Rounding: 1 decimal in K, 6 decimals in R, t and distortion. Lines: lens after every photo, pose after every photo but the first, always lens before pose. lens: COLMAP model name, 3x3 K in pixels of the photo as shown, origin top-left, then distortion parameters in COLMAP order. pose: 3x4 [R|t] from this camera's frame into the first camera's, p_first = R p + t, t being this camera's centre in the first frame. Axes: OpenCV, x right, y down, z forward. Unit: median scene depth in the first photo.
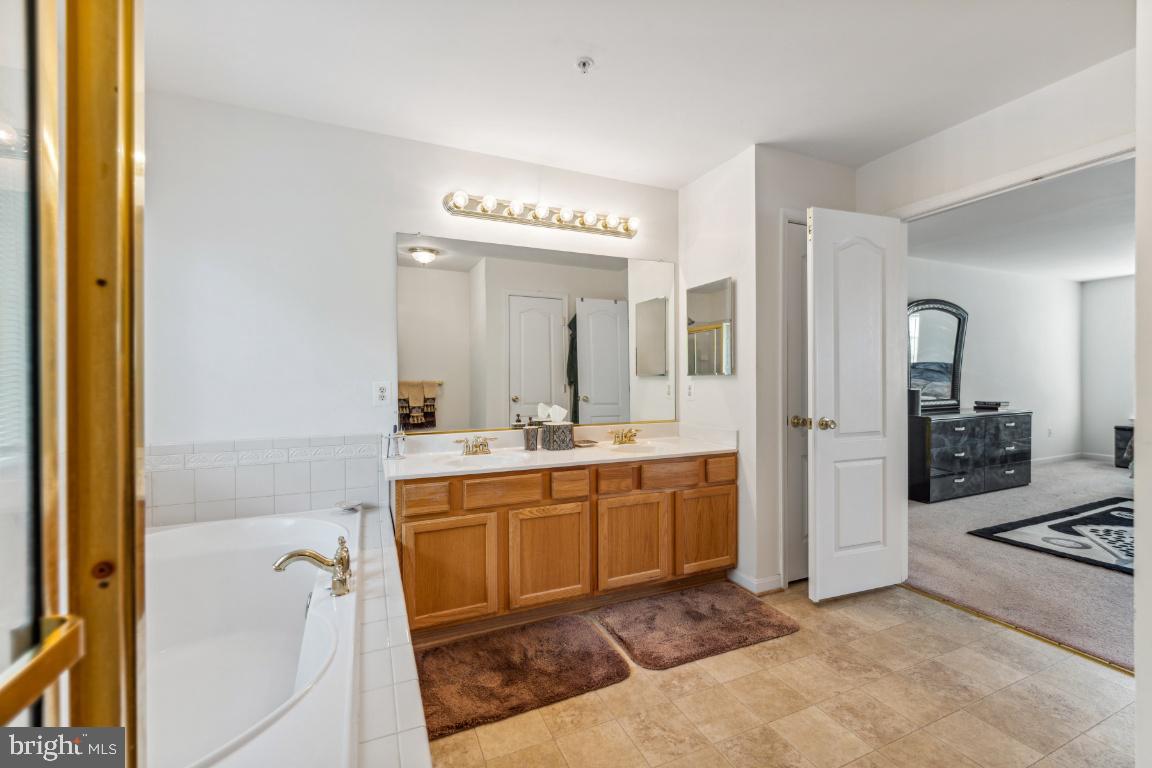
lens RADIAL K [[471.1, 0, 572.7], [0, 471.1, 373.8], [0, 0, 1]] dist [-0.002346, -0.000265]
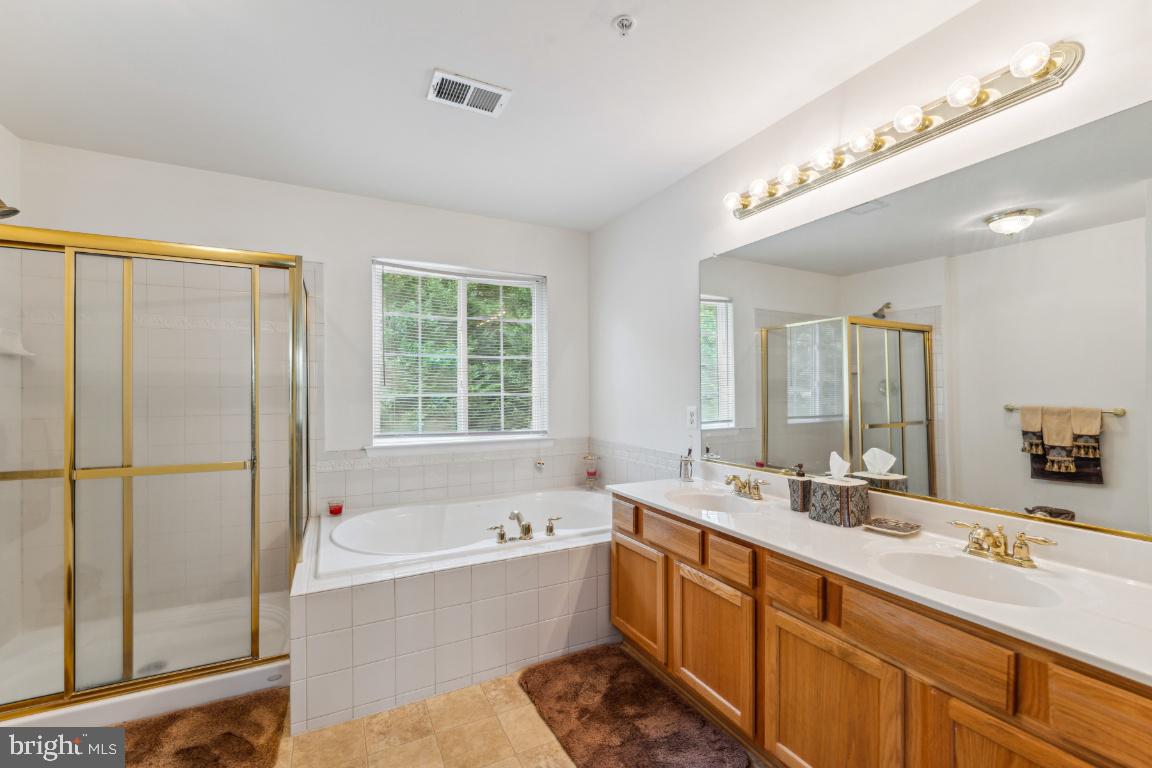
lens RADIAL K [[471.1, 0, 573.6], [0, 471.1, 391.8], [0, 0, 1]] dist [-0.002346, -0.000265]
pose [[0.074339, 0.002101, -0.997231, 0.619174], [0.001105, 0.999997, 0.002189, -0.018741], [0.997232, -0.001264, 0.074337, 0.644778]]
